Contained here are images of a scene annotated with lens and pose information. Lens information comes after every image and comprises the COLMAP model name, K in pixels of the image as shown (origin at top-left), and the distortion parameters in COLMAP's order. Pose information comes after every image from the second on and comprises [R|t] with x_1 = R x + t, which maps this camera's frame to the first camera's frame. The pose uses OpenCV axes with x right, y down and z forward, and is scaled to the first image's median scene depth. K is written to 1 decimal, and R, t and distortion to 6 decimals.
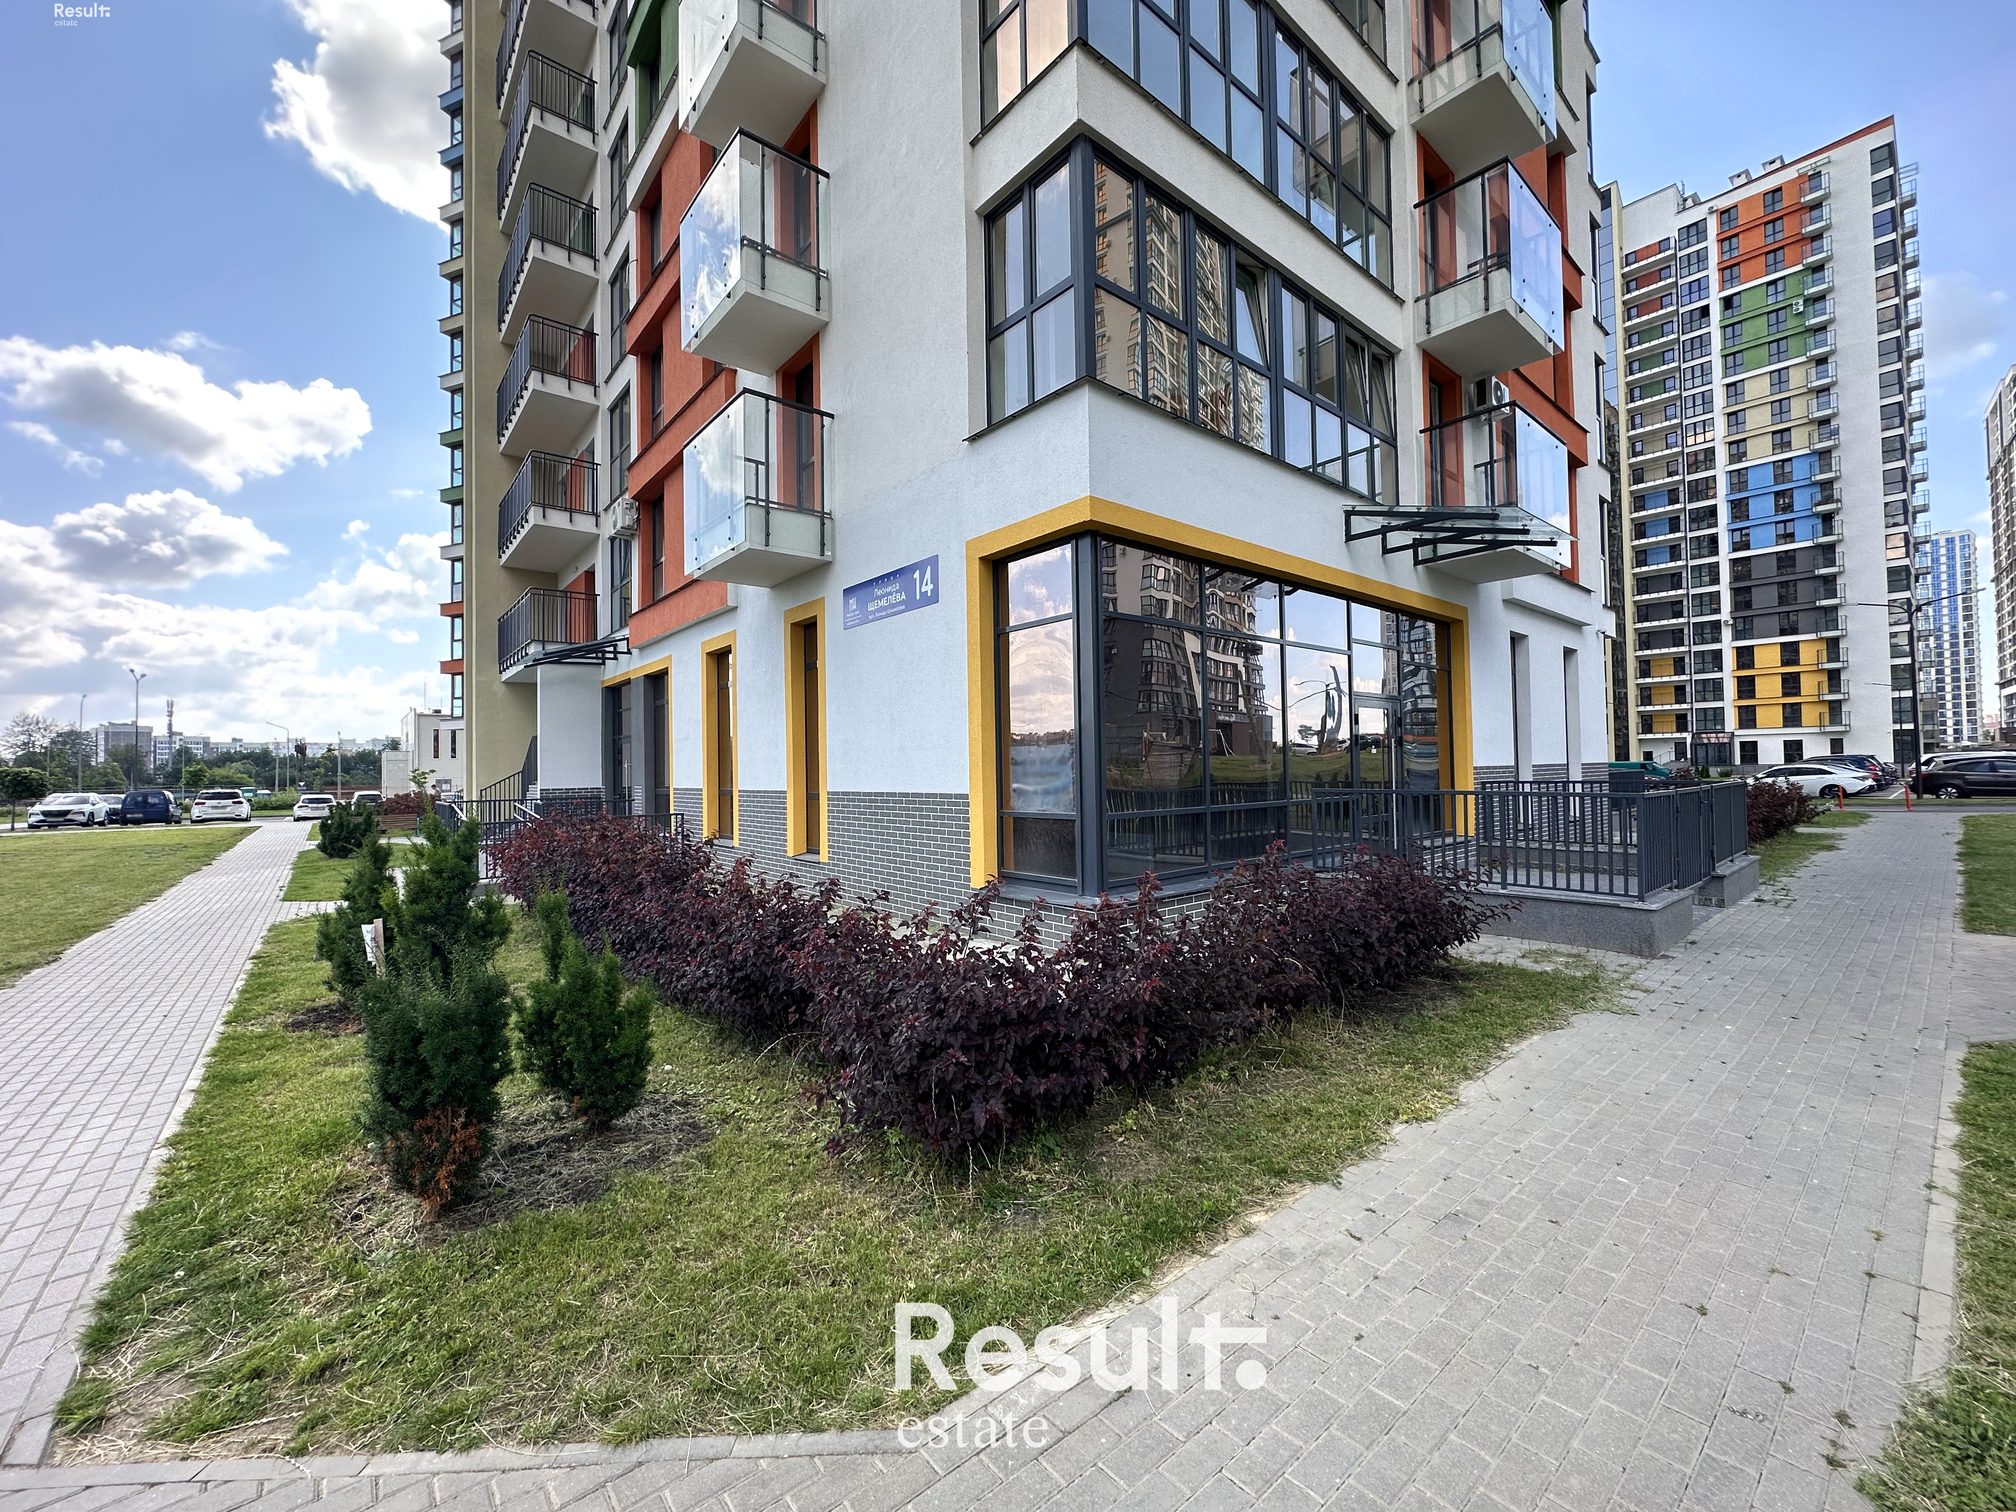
lens RADIAL K [[802.3, 0, 1008.0], [0, 802.3, 752.8], [0, 0, 1]] dist [-0.005197, 0.001043]
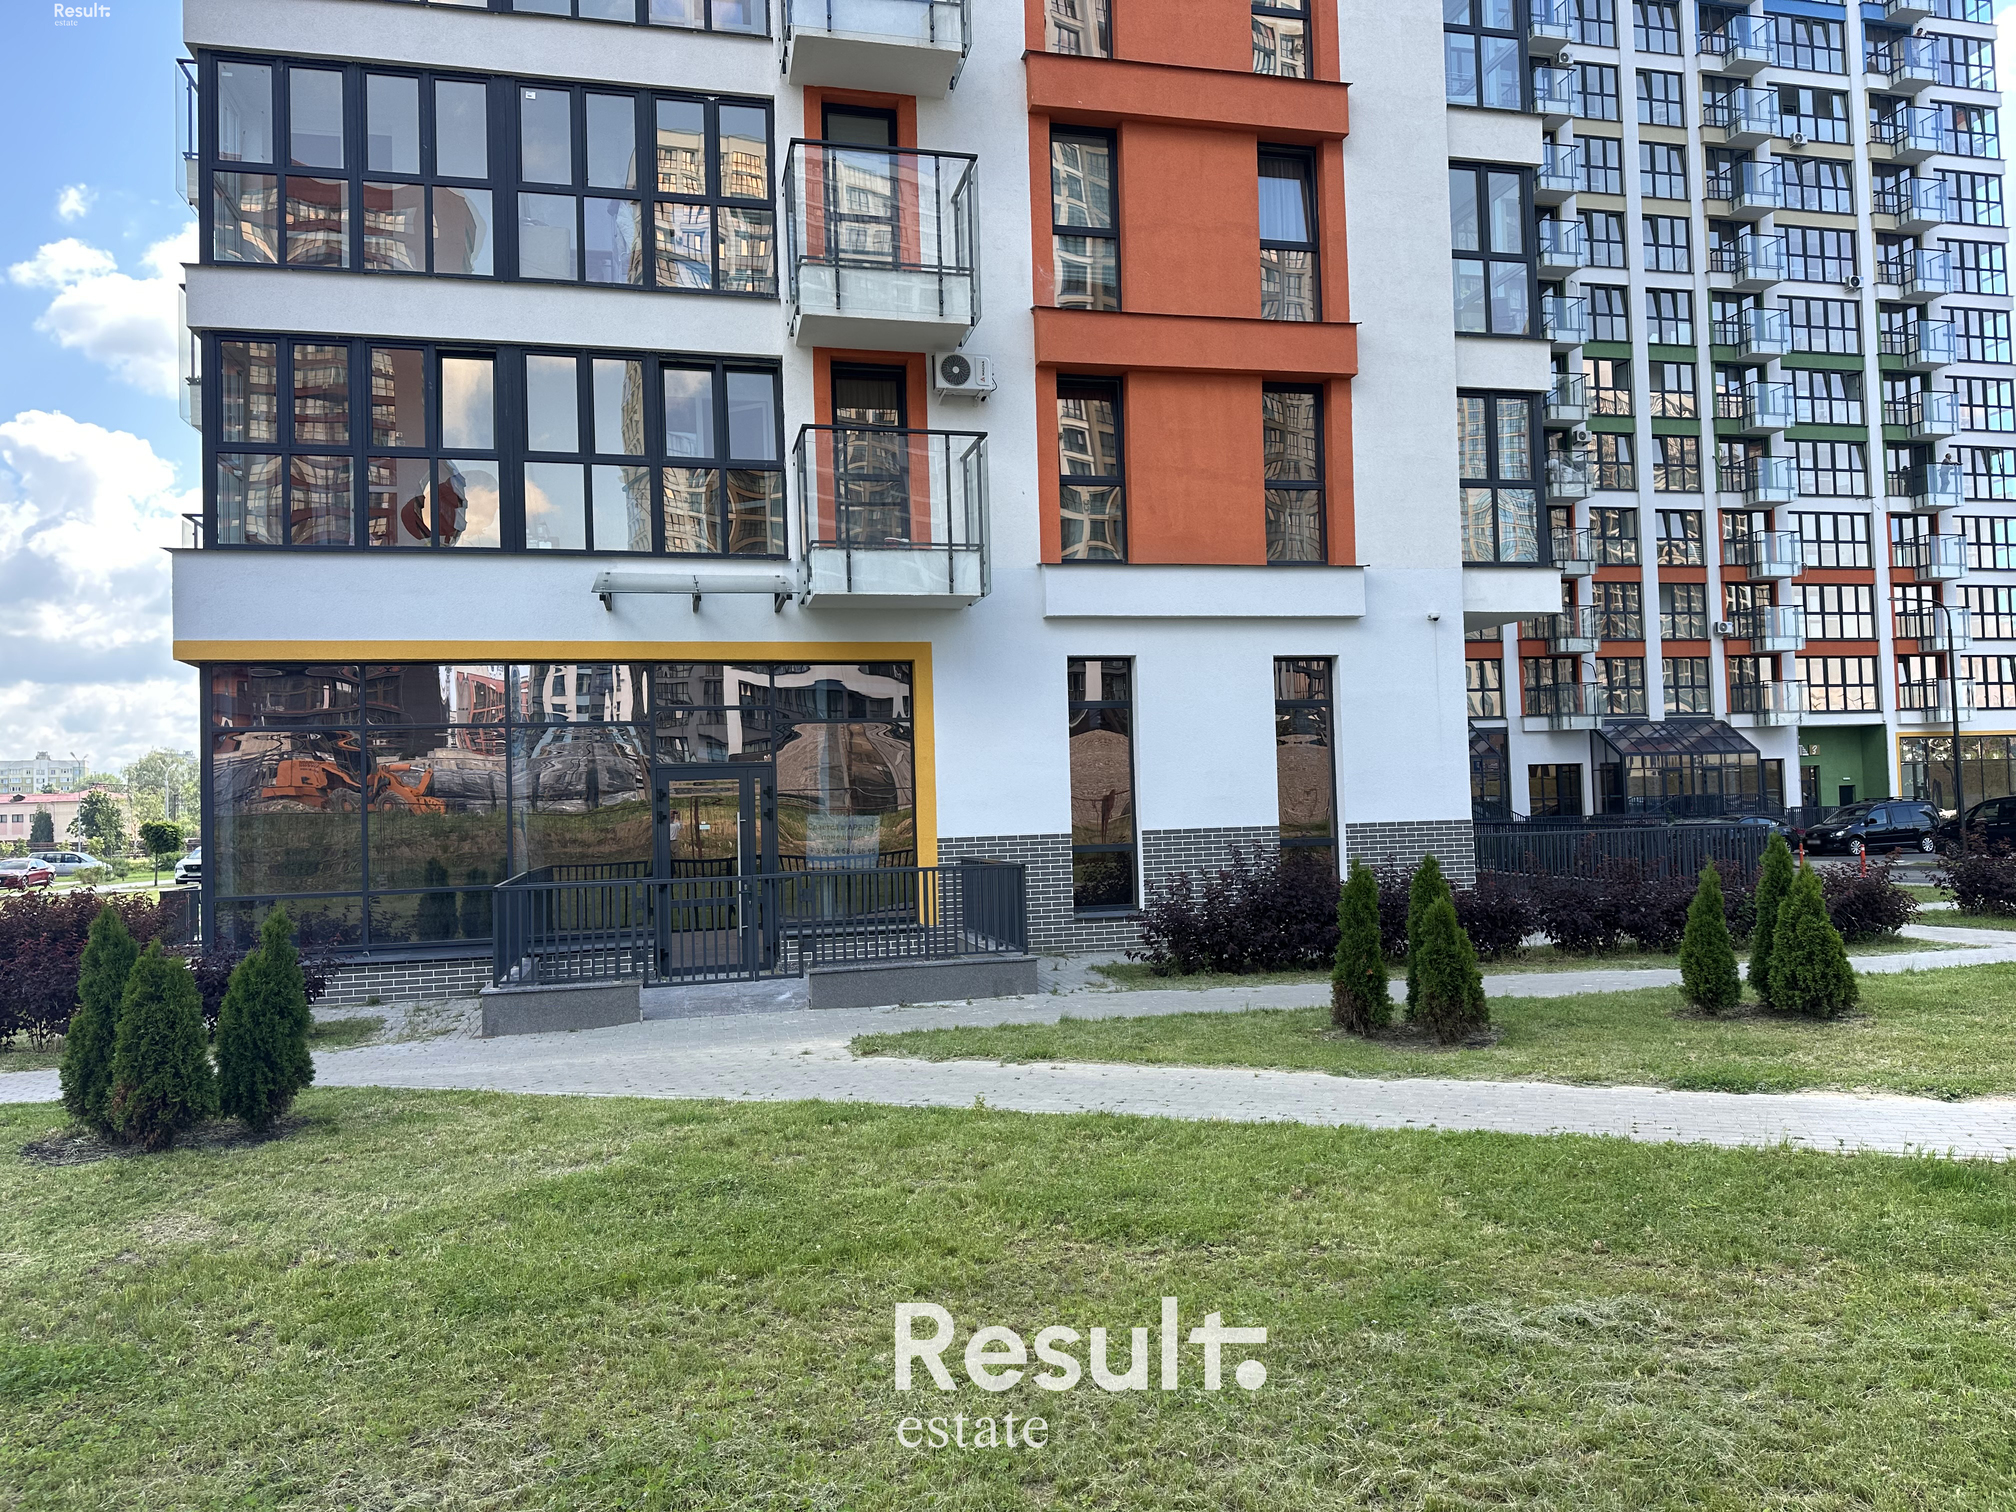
lens RADIAL K [[1419.9, 0, 1008.0], [0, 1419.9, 756.0], [0, 0, 1]] dist [-0.001391, -0.003425]
pose [[0.905750, -0.027169, -0.422940, 0.183182], [0.025930, 0.999626, -0.008685, -0.007502], [0.423018, -0.003101, 0.906116, -0.041813]]
